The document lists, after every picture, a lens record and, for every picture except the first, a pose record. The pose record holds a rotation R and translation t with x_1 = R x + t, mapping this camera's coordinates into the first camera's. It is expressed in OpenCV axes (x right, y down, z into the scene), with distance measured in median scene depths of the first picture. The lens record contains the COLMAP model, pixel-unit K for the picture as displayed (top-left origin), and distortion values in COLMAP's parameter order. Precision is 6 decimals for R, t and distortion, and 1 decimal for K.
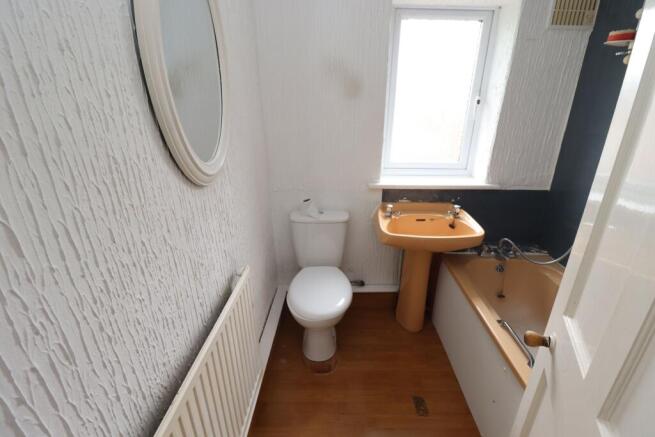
lens RADIAL K [[300.9, 0, 333.6], [0, 300.9, 217.6], [0, 0, 1]] dist [-0.006826, -0.000736]
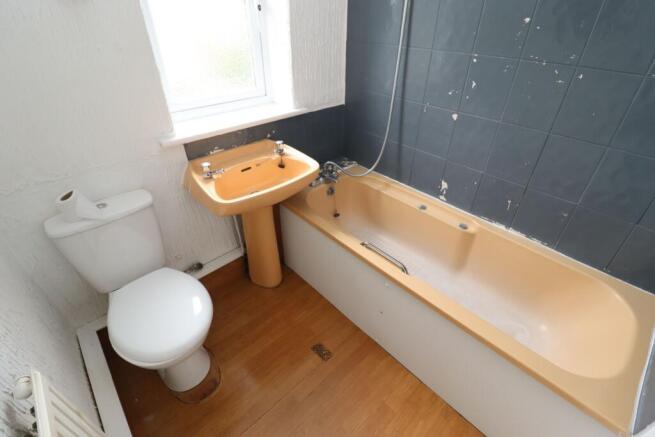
lens RADIAL K [[300.9, 0, 333.6], [0, 300.9, 217.6], [0, 0, 1]] dist [-0.006826, -0.000736]
pose [[0.715458, -0.396404, 0.575312, -0.067121], [0.244797, 0.913487, 0.324985, -0.080616], [-0.654365, -0.091678, 0.750601, 0.209081]]
